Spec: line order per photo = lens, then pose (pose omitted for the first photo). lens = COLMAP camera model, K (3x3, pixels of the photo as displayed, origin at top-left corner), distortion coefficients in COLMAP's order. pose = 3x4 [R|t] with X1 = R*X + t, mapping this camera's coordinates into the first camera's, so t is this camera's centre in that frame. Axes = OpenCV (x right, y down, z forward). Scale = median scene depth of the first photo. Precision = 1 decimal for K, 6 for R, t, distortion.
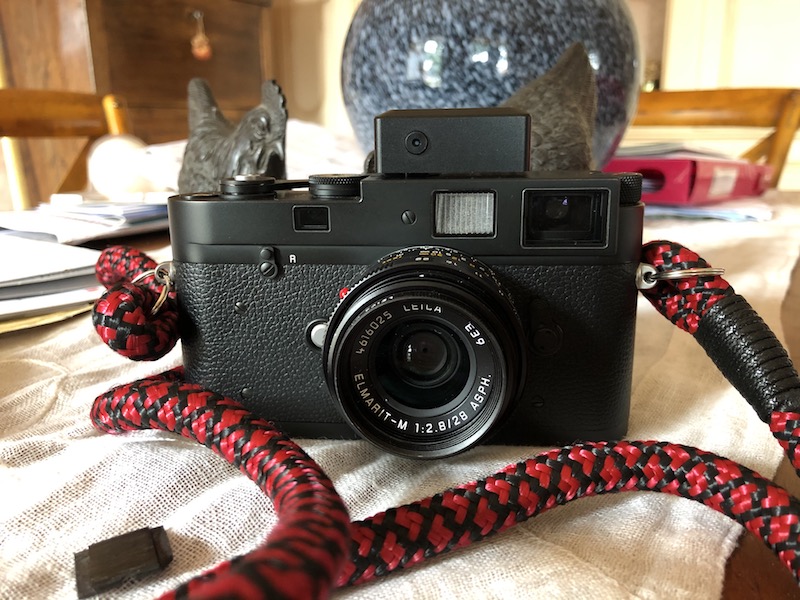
lens RADIAL K [[700.4, 0, 400.0], [0, 700.4, 300.0], [0, 0, 1]] dist [-0.003240, -0.001494]
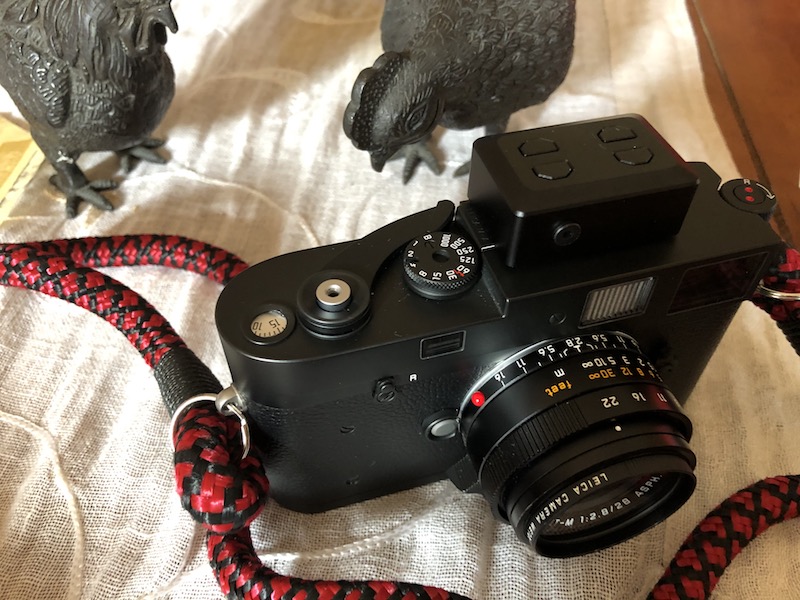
lens RADIAL K [[700.4, 0, 400.0], [0, 700.4, 300.0], [0, 0, 1]] dist [-0.003240, -0.001494]
pose [[0.927280, -0.264297, 0.265139, -0.360144], [0.076358, 0.826867, 0.557190, -0.592344], [-0.366498, -0.496425, 0.786919, 0.401204]]
